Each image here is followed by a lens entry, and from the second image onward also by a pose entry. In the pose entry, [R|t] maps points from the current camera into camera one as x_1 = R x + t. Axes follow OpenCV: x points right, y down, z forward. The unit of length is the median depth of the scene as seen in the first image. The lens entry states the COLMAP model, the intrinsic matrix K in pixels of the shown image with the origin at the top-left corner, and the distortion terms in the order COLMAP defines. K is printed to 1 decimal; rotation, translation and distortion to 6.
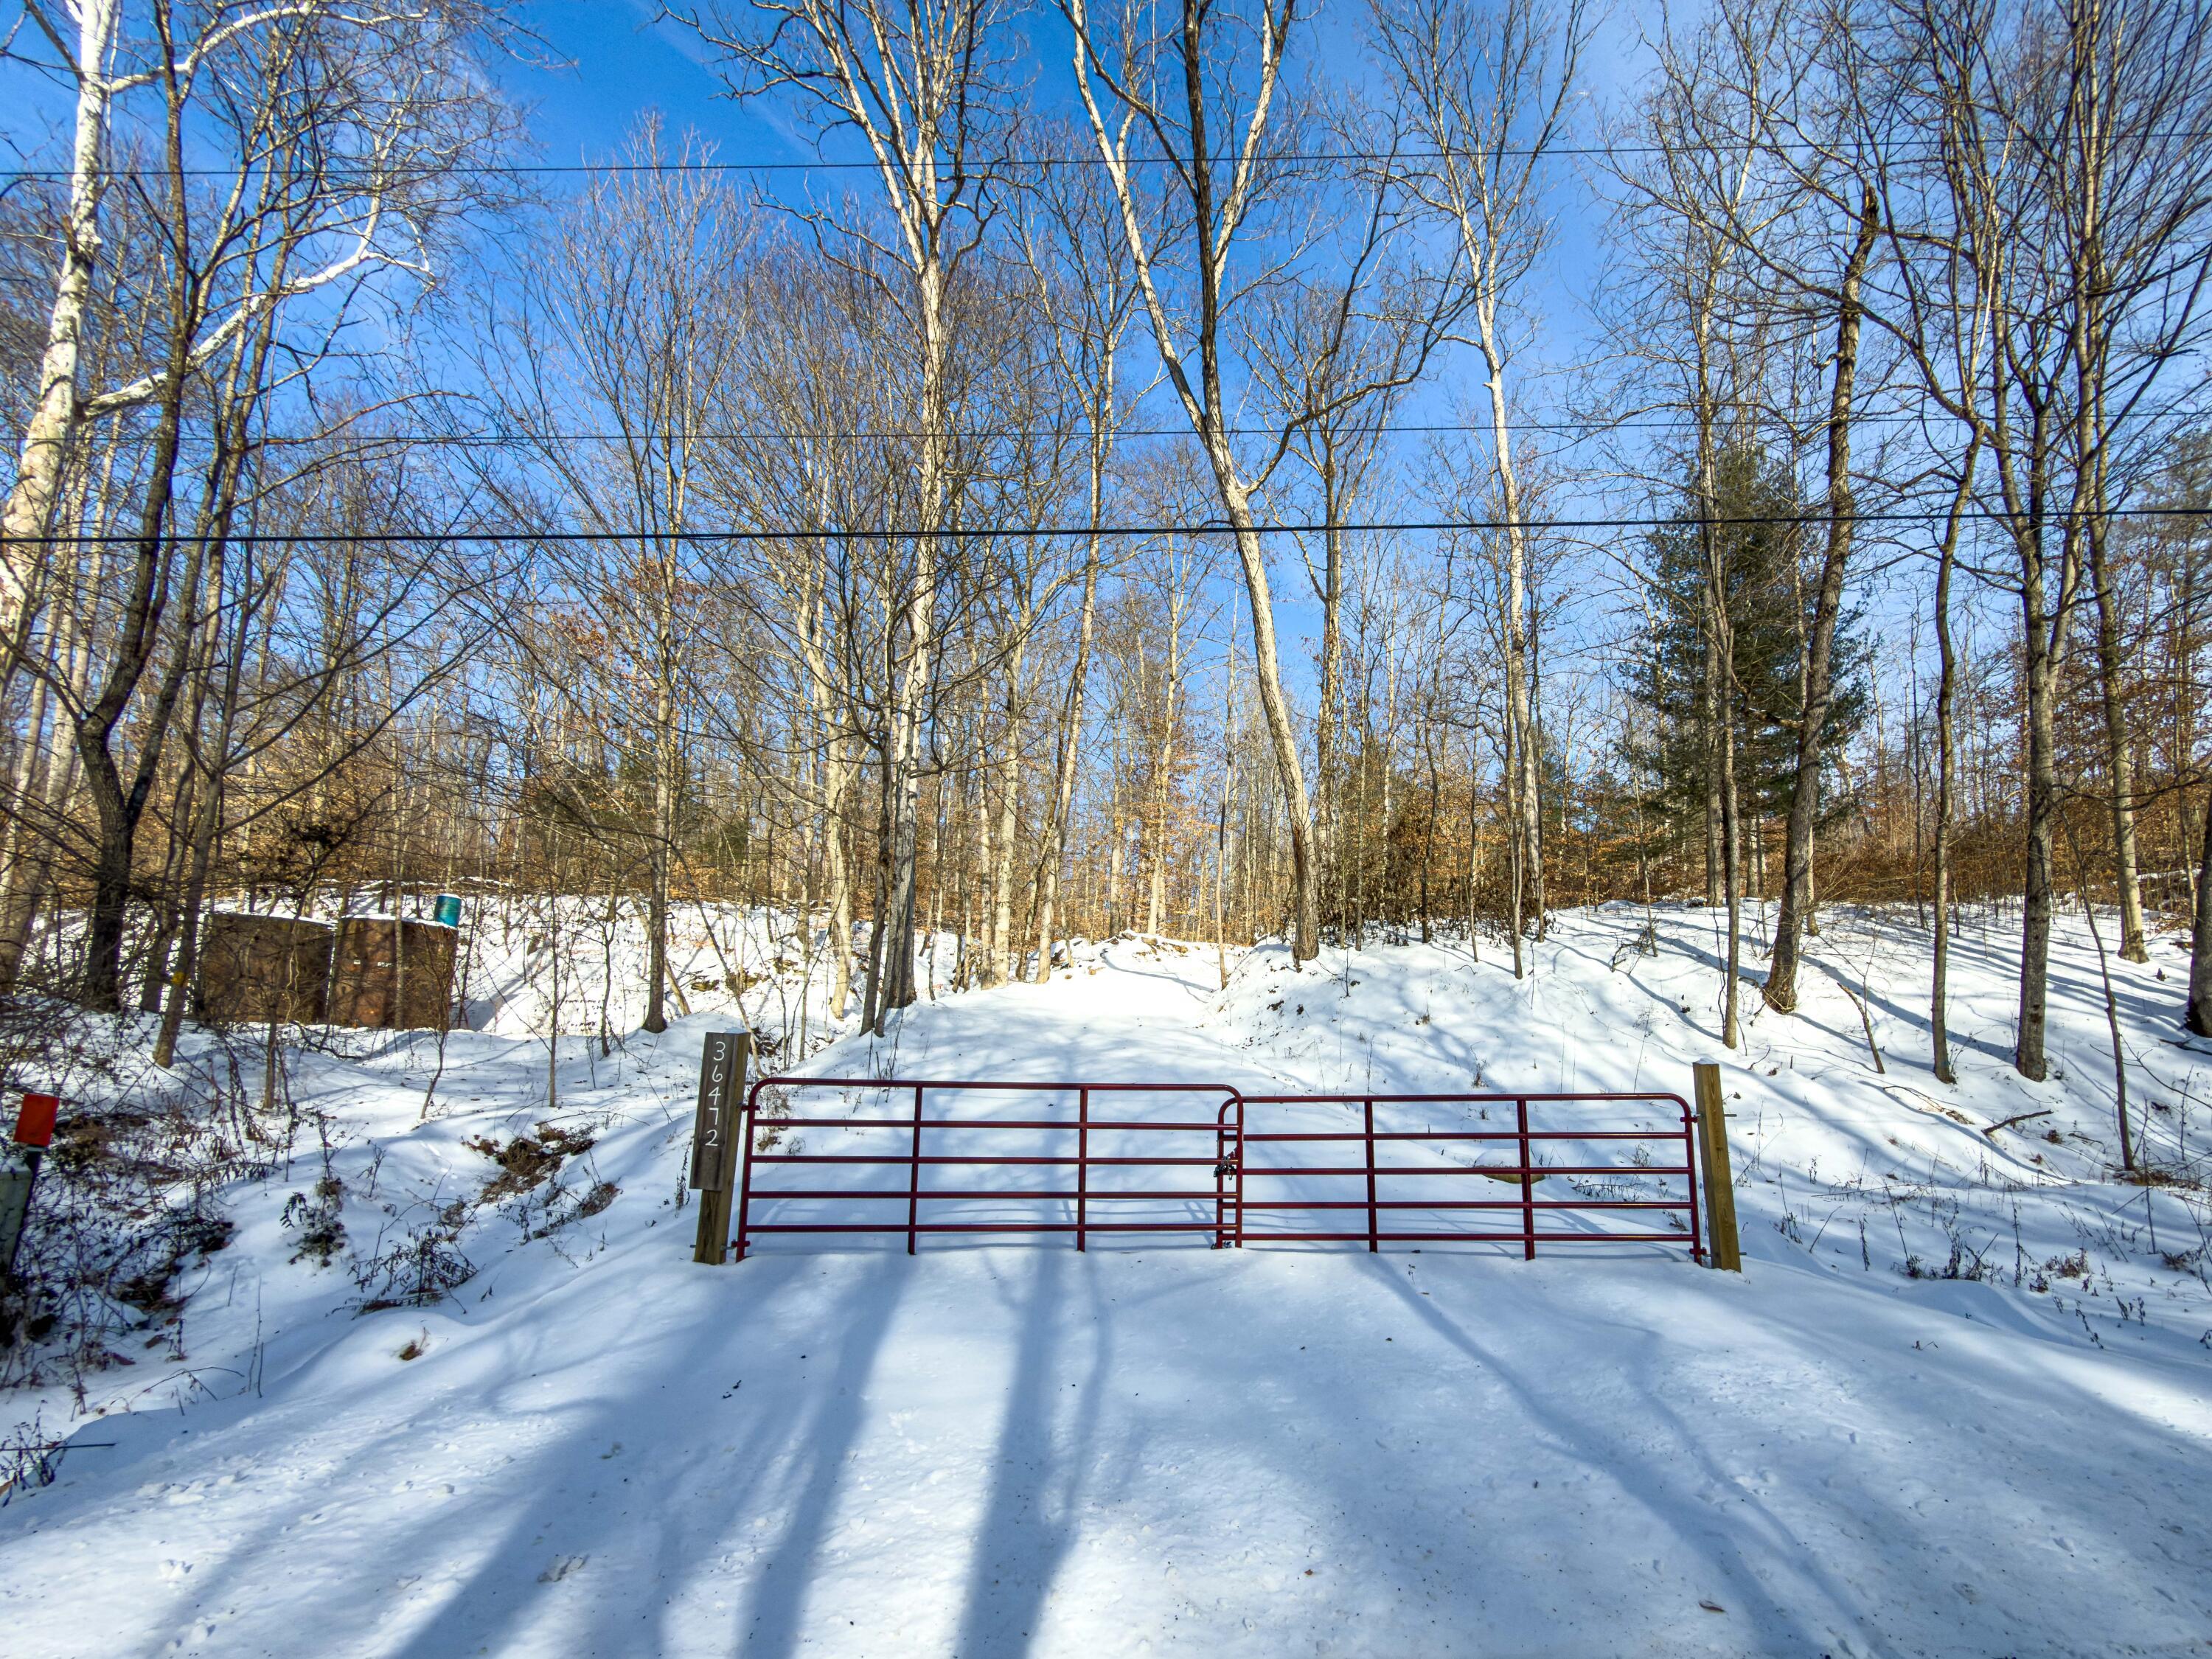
lens RADIAL K [[1005.0, 0, 1108.6], [0, 1005.0, 843.0], [0, 0, 1]] dist [-0.003567, 0.000487]
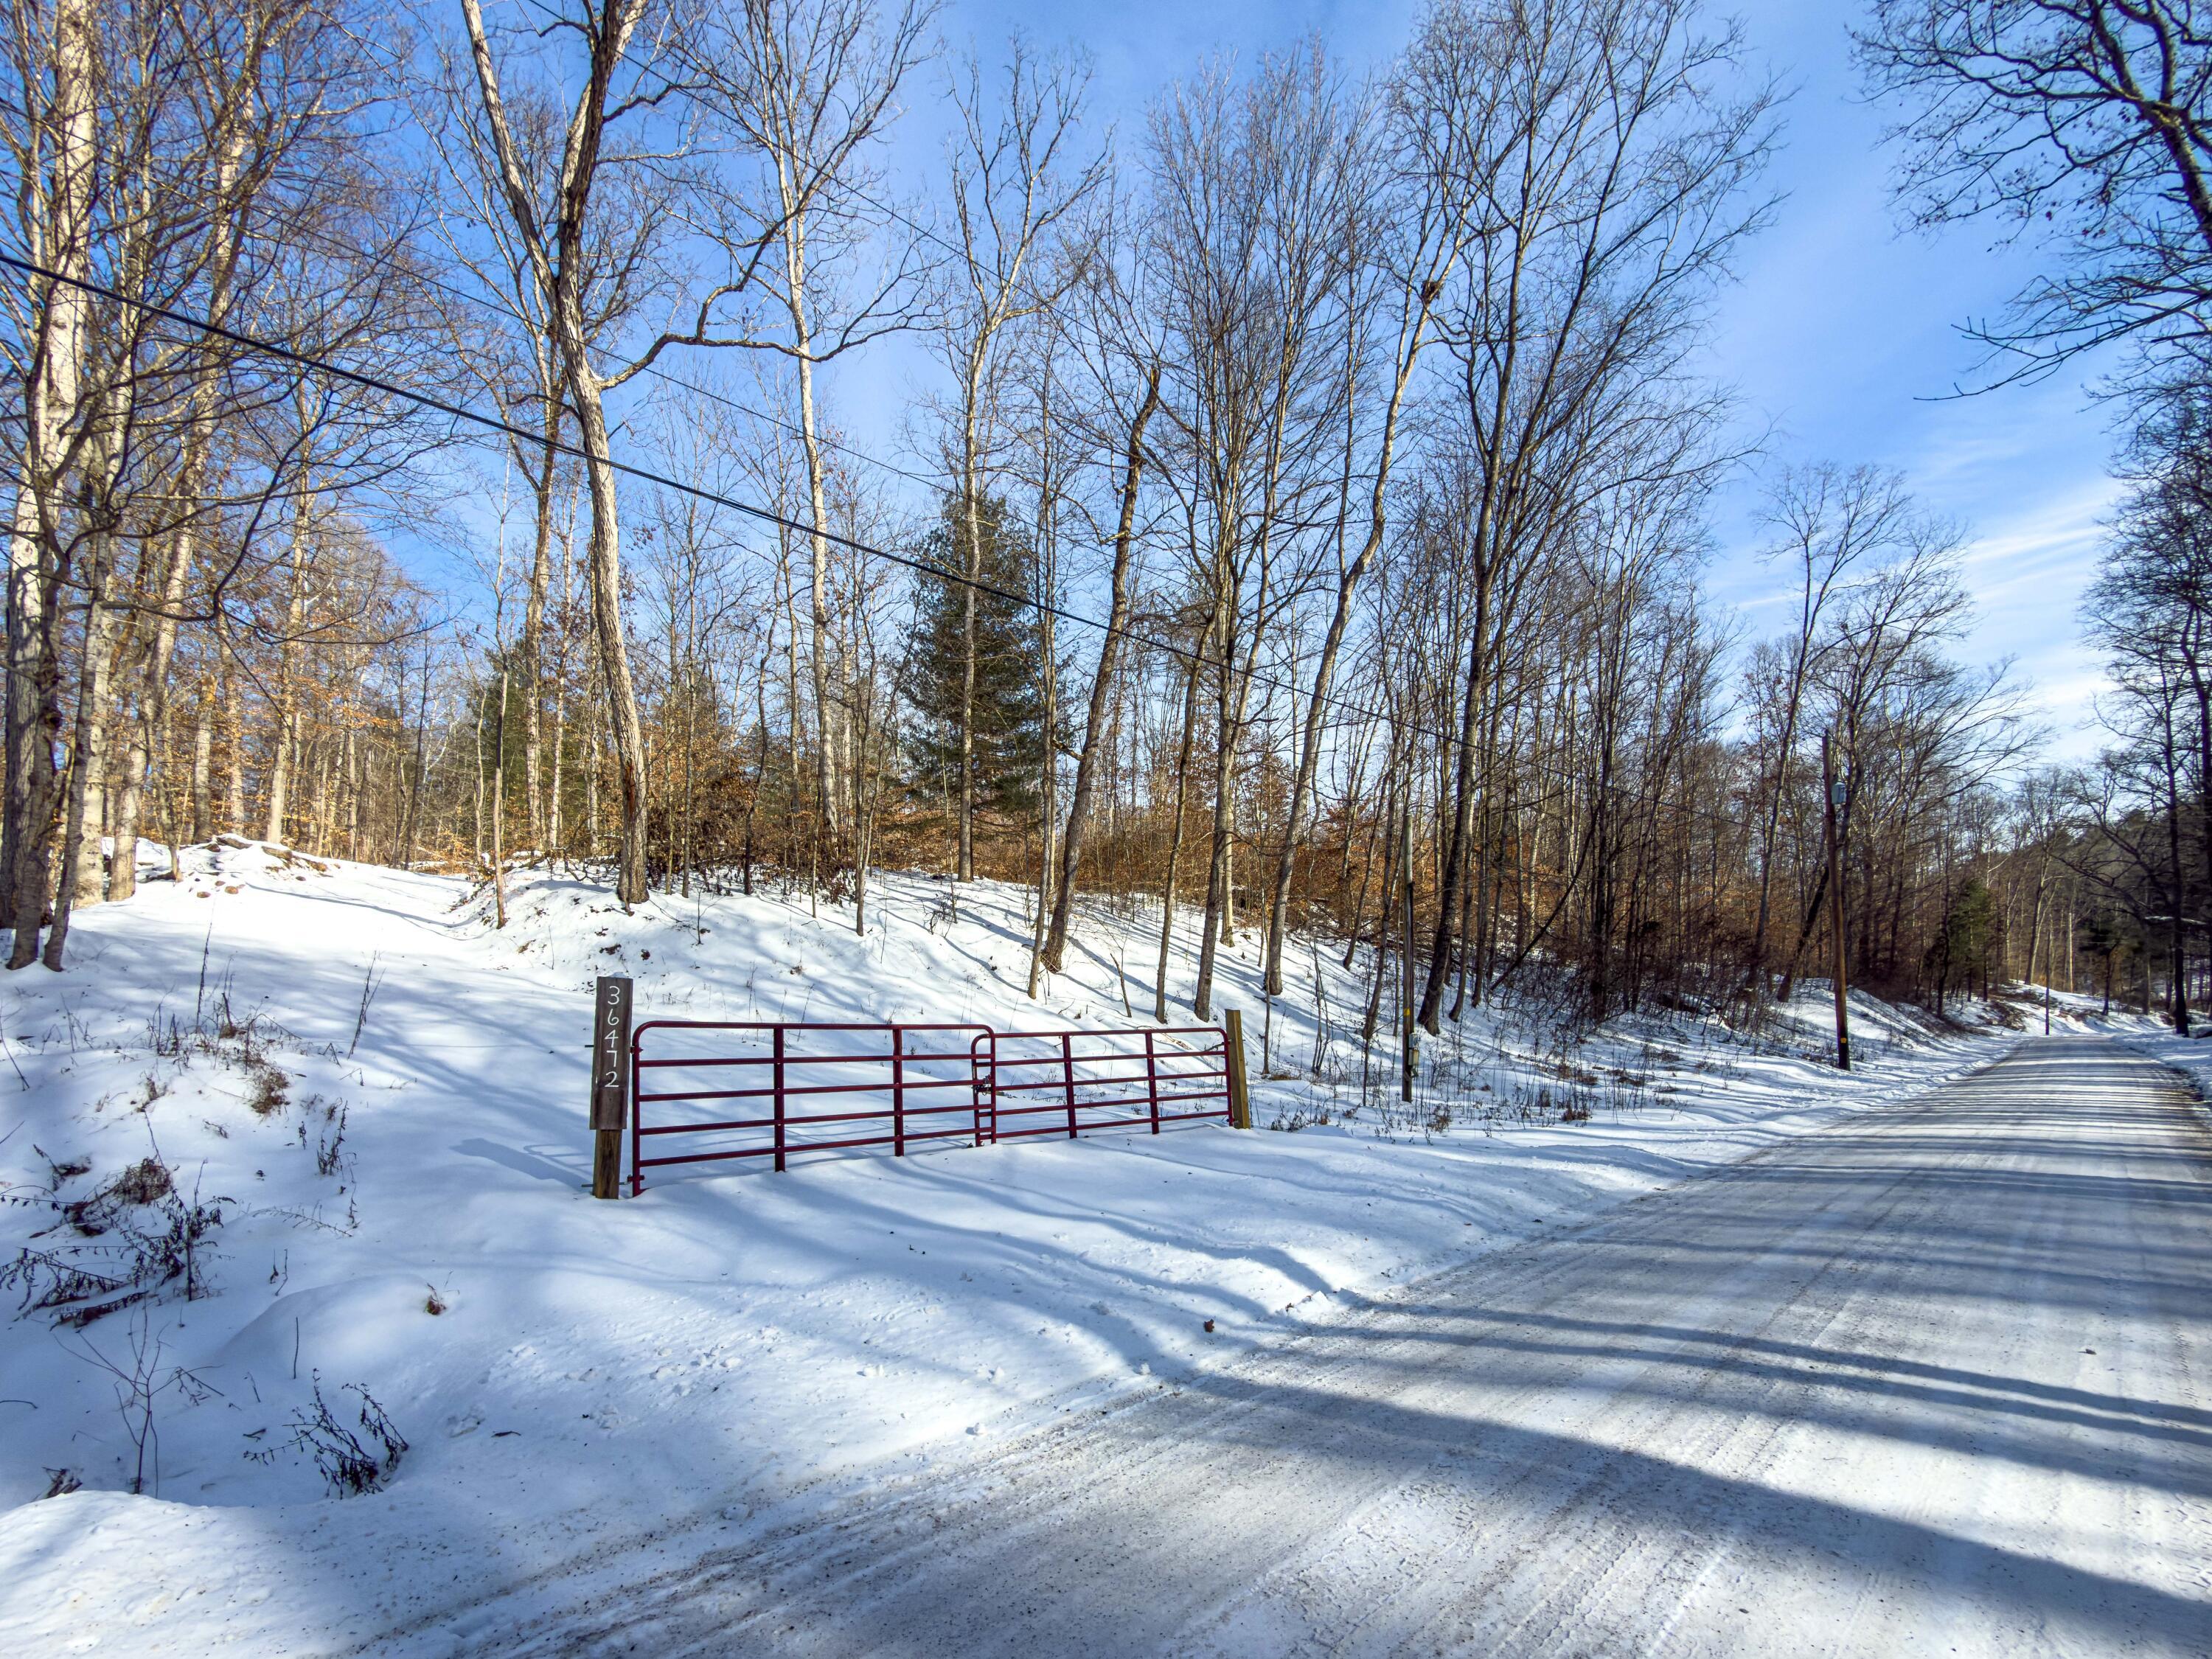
lens RADIAL K [[1005.0, 0, 1105.7], [0, 1005.0, 820.7], [0, 0, 1]] dist [-0.003567, 0.000487]
pose [[0.730271, 0.128785, 0.670909, -0.329300], [-0.148285, 0.988538, -0.028350, -0.005889], [-0.666870, -0.078782, 0.740998, -0.033053]]
